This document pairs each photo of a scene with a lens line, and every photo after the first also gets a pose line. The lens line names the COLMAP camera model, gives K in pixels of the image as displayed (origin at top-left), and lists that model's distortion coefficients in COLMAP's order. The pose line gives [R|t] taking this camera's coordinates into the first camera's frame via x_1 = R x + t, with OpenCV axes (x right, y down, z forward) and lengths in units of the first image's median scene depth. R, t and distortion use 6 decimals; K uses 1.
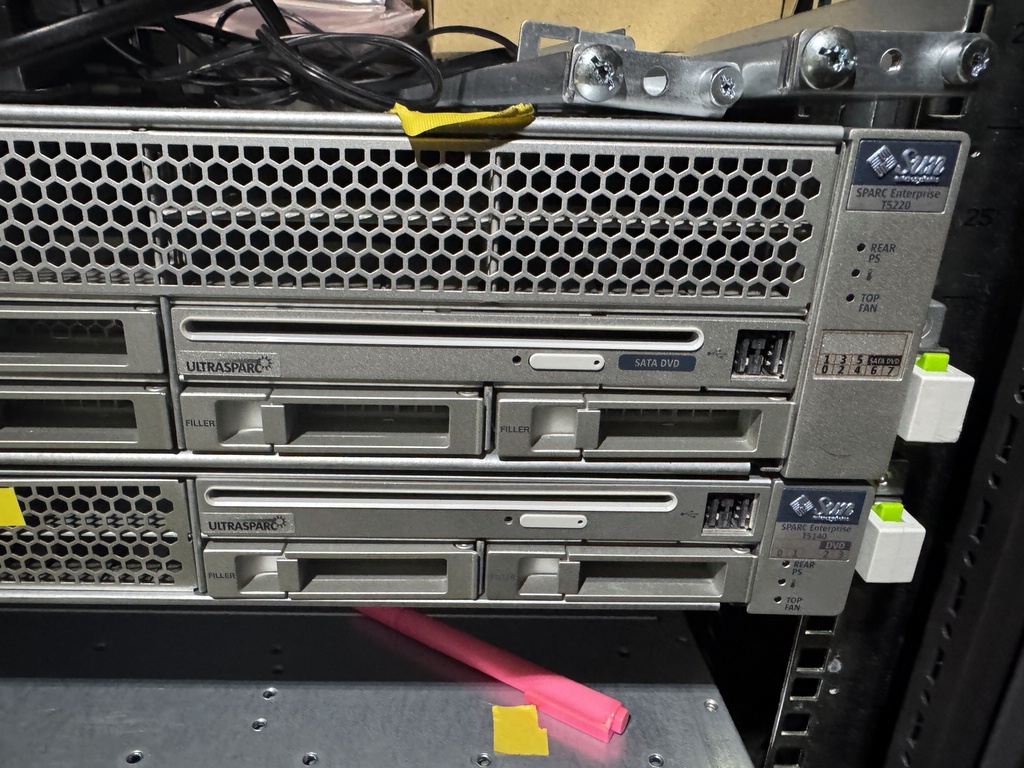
lens RADIAL K [[683.3, 0, 512.0], [0, 683.3, 384.0], [0, 0, 1]] dist [0.001636, -0.000233]
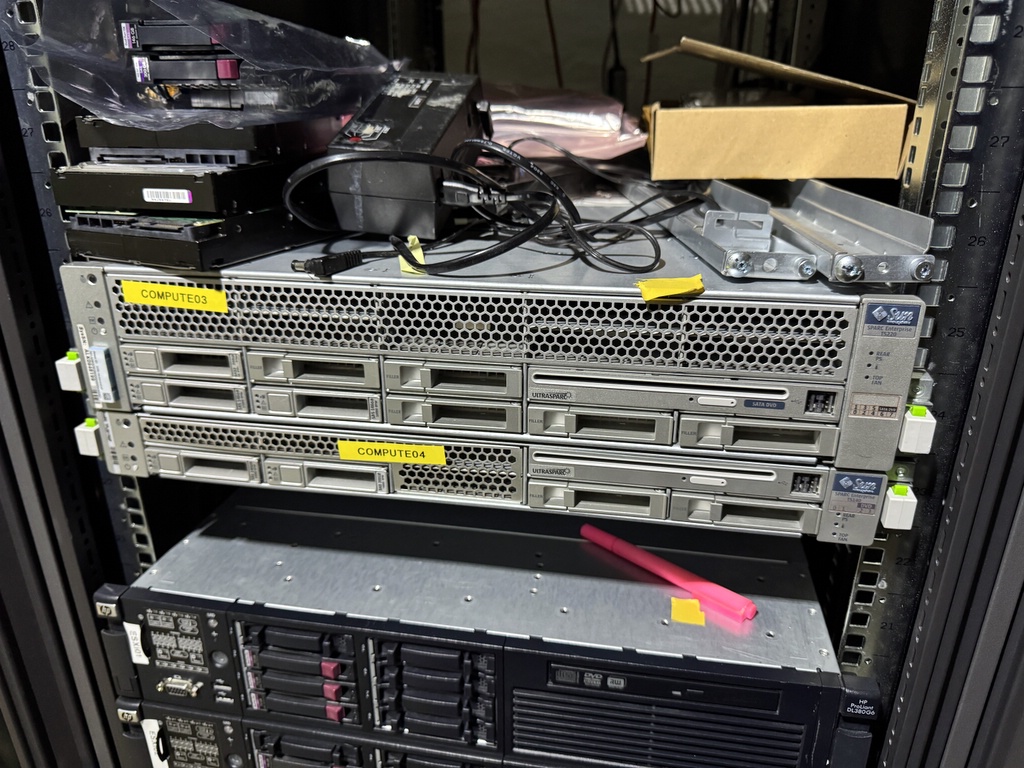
lens RADIAL K [[761.9, 0, 509.3], [0, 761.9, 403.3], [0, 0, 1]] dist [0.187138, -0.499301]
pose [[0.966586, 0.049077, -0.251603, 0.058150], [-0.036395, 0.997833, 0.054815, -0.125778], [0.253748, -0.043826, 0.966277, -1.314245]]
